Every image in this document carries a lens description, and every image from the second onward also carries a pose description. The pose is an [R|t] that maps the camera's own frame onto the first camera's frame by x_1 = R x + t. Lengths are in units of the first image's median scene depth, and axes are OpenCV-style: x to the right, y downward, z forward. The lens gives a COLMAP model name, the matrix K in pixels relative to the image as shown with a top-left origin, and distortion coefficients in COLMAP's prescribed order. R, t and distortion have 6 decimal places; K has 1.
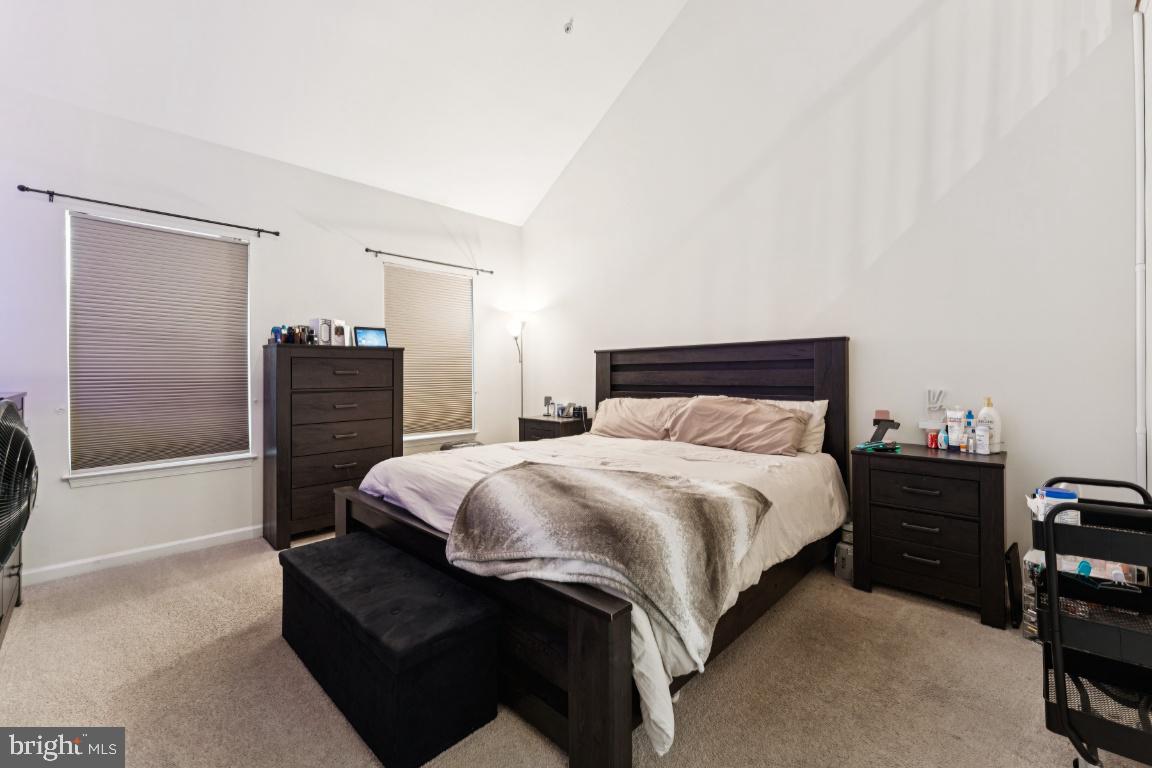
lens RADIAL K [[469.7, 0, 581.3], [0, 469.7, 374.7], [0, 0, 1]] dist [-0.002392, -0.000208]
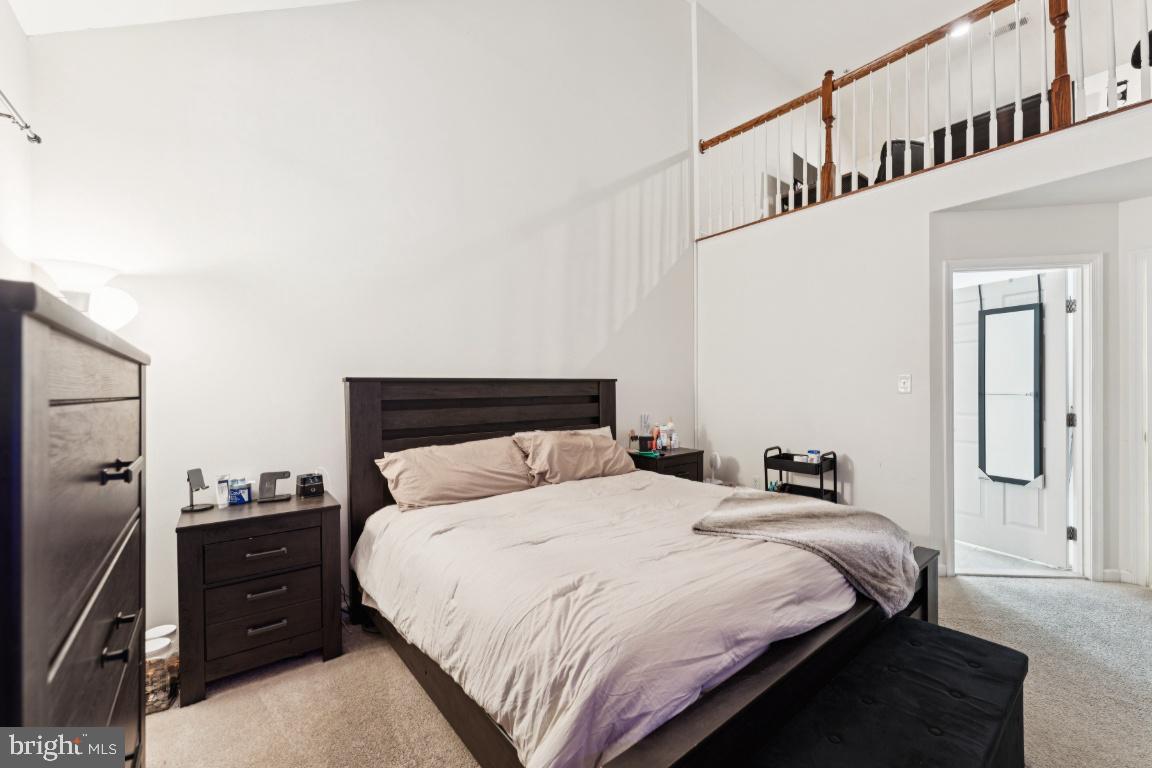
lens RADIAL K [[469.7, 0, 582.2], [0, 469.7, 388.8], [0, 0, 1]] dist [-0.002392, -0.000208]
pose [[0.118083, 0.002242, 0.993001, -0.678274], [0.008101, 0.999962, -0.003221, -0.040524], [-0.992971, 0.008424, 0.118060, 0.772845]]
